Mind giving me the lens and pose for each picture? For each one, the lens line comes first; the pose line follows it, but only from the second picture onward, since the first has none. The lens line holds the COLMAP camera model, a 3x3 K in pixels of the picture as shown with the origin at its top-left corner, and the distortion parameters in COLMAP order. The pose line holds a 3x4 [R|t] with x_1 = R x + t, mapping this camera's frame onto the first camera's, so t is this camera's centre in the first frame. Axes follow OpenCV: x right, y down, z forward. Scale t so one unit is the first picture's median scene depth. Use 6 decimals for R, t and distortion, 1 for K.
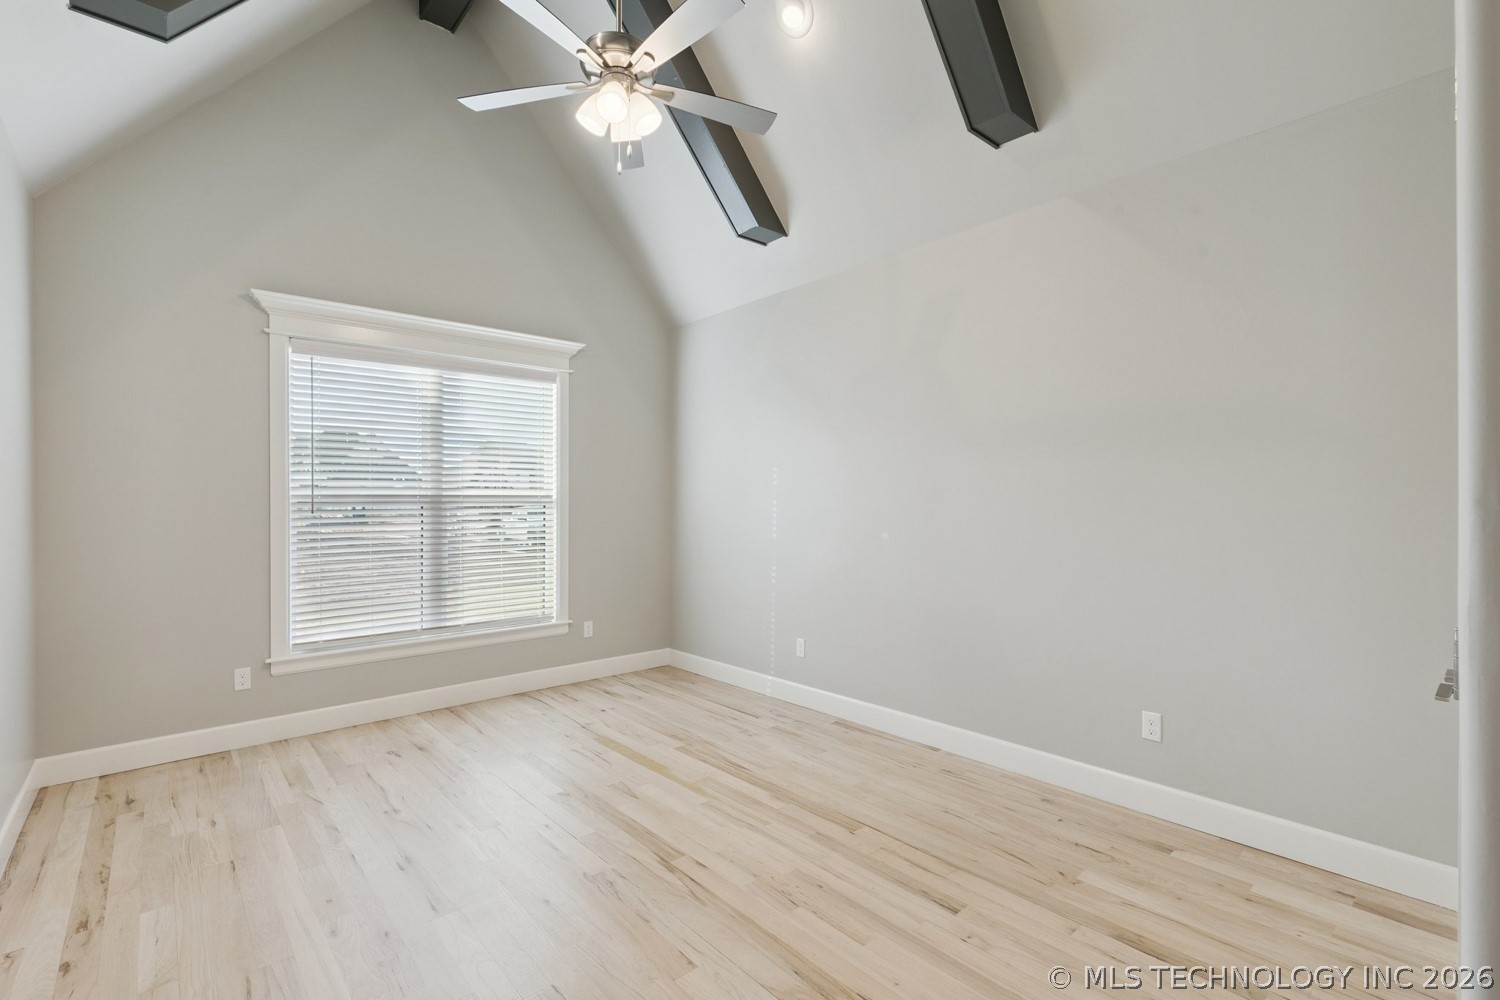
lens RADIAL K [[684.0, 0, 725.1], [0, 684.0, 519.2], [0, 0, 1]] dist [0.006479, -0.002064]
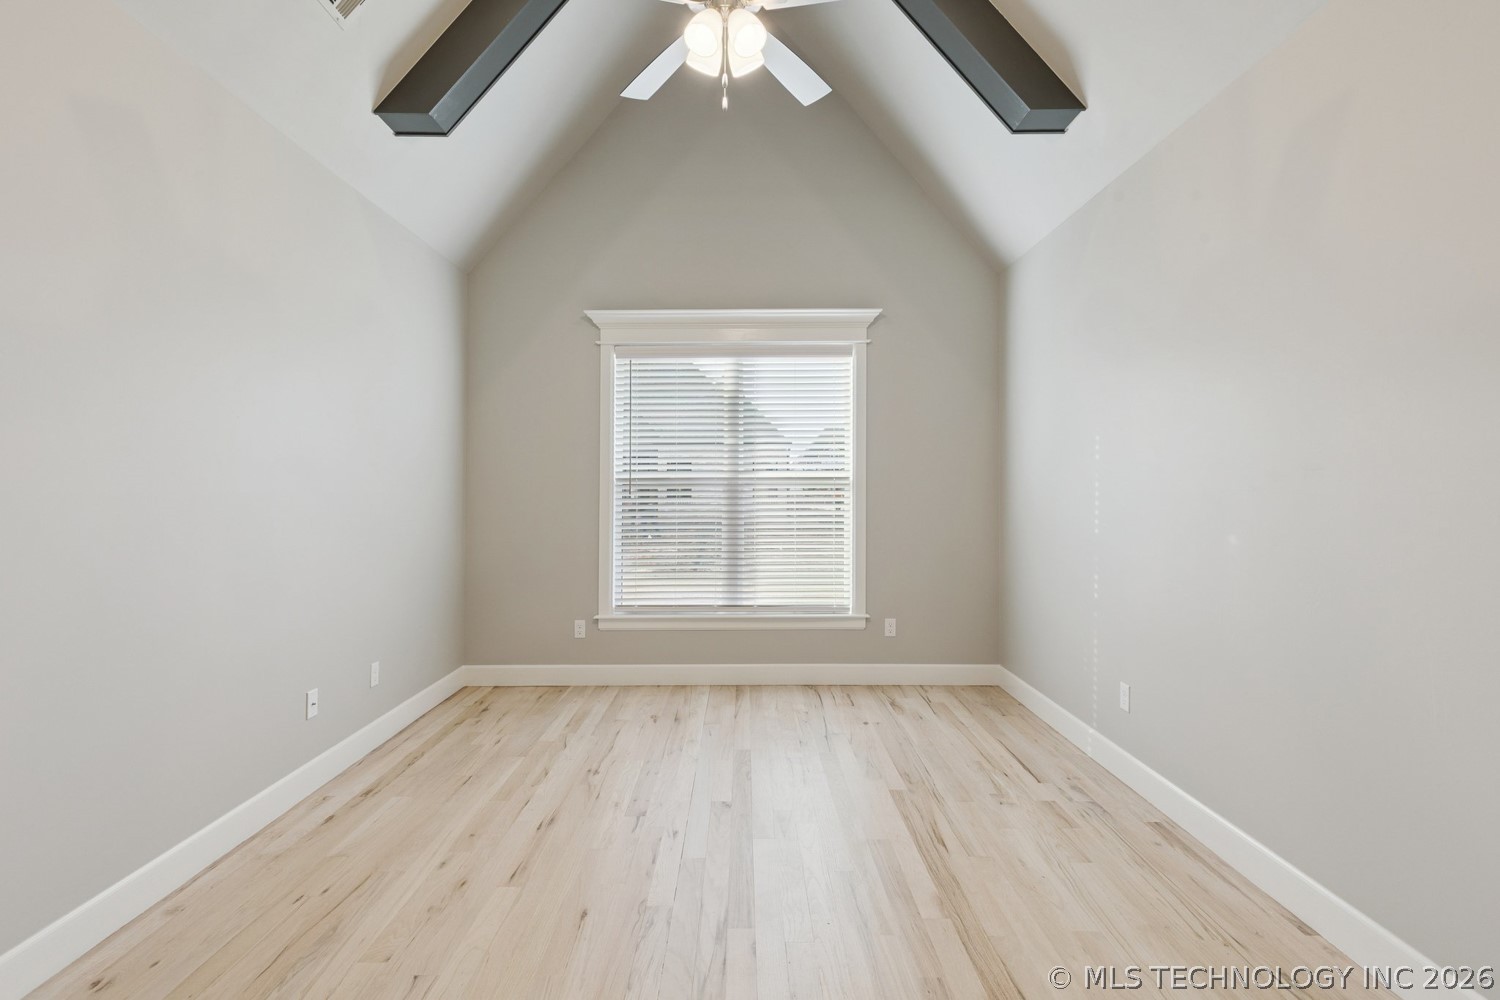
lens RADIAL K [[684.0, 0, 725.3], [0, 684.0, 486.3], [0, 0, 1]] dist [0.006479, -0.002064]
pose [[0.755162, 0.002166, -0.655535, 0.293404], [-0.016149, 0.999753, -0.015299, -0.007113], [0.655340, 0.022139, 0.755010, 0.243998]]
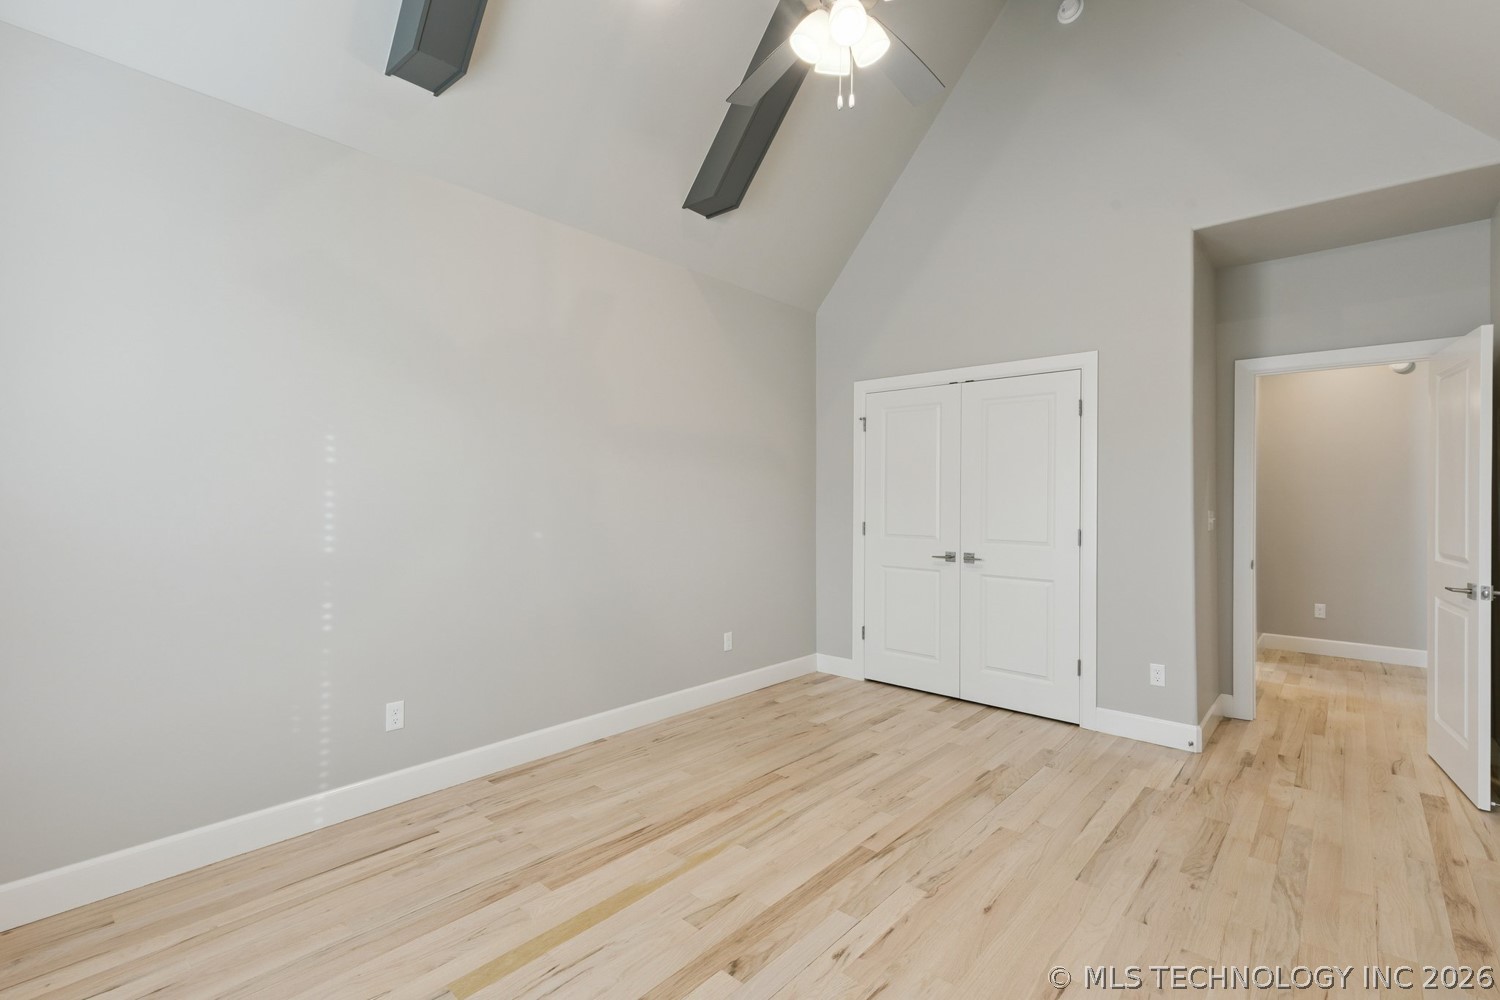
lens RADIAL K [[684.0, 0, 761.7], [0, 684.0, 502.1], [0, 0, 1]] dist [0.006479, -0.002064]
pose [[-0.170605, 0.004312, 0.985330, -0.683988], [0.019280, 0.999814, -0.001038, -0.010866], [-0.985151, 0.018820, -0.170657, 0.869180]]
